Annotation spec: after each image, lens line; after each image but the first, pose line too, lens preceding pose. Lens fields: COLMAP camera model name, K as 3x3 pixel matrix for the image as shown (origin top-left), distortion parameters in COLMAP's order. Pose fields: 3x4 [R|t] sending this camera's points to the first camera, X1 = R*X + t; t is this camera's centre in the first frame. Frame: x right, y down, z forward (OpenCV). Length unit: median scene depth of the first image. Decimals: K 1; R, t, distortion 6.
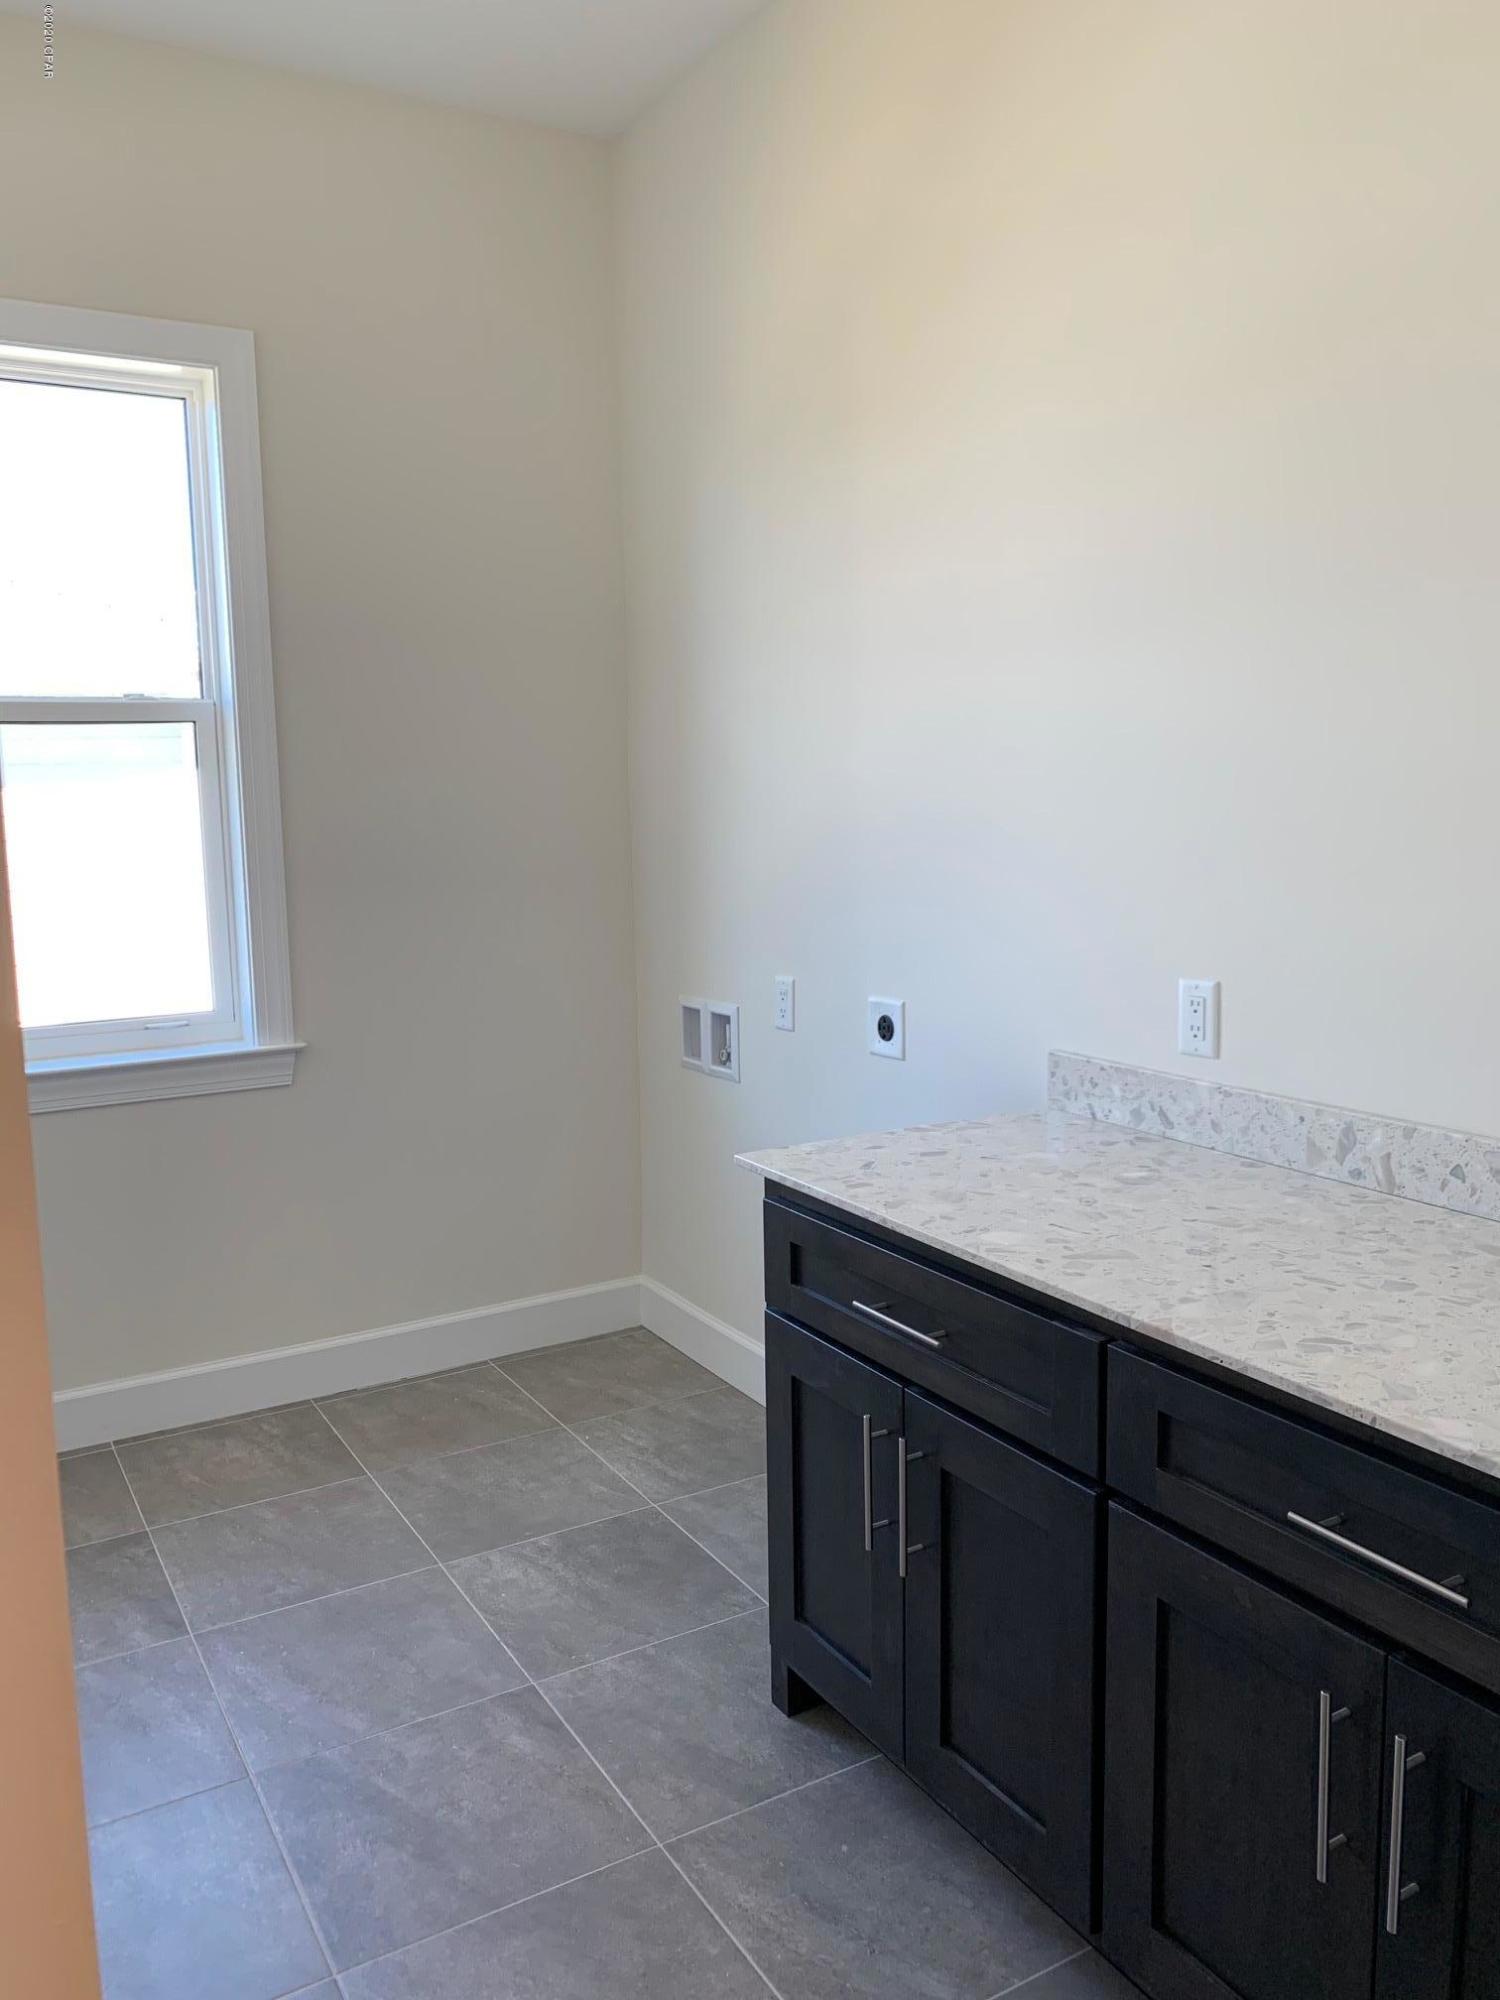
lens RADIAL K [[1534.5, 0, 755.4], [0, 1534.5, 952.3], [0, 0, 1]] dist [0.036439, 0.003810]
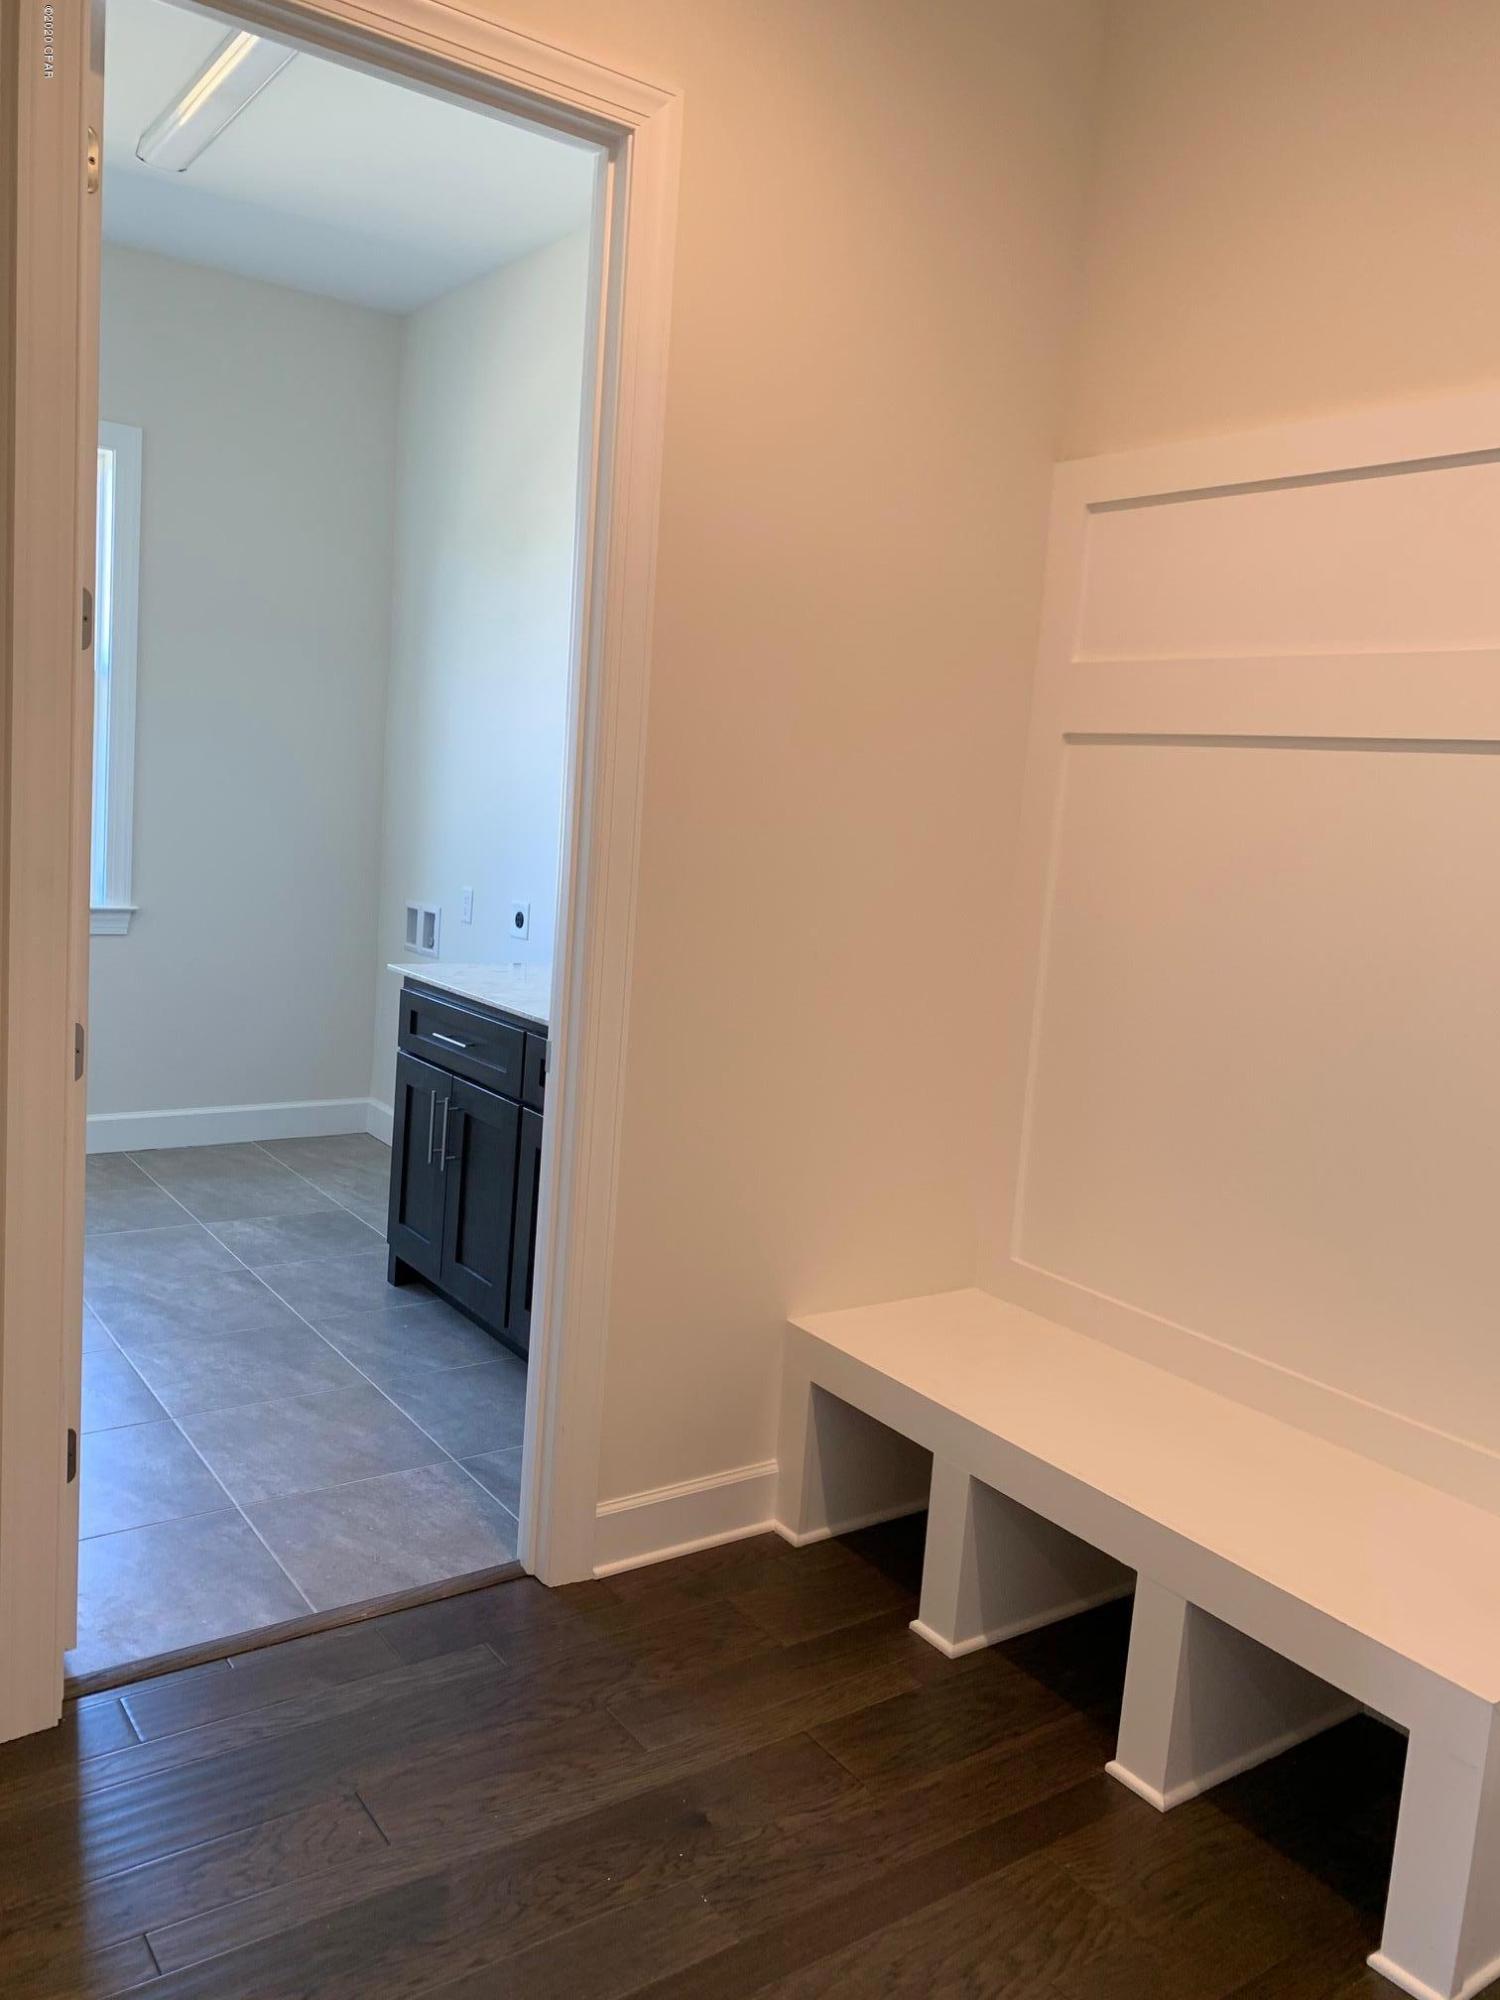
lens RADIAL K [[1525.3, 0, 742.9], [0, 1525.3, 978.6], [0, 0, 1]] dist [0.062418, -0.084442]
pose [[0.992576, 0.082972, 0.088925, 0.201026], [-0.084184, 0.996400, 0.009962, 0.084138], [-0.087779, -0.017375, 0.995988, -0.663523]]
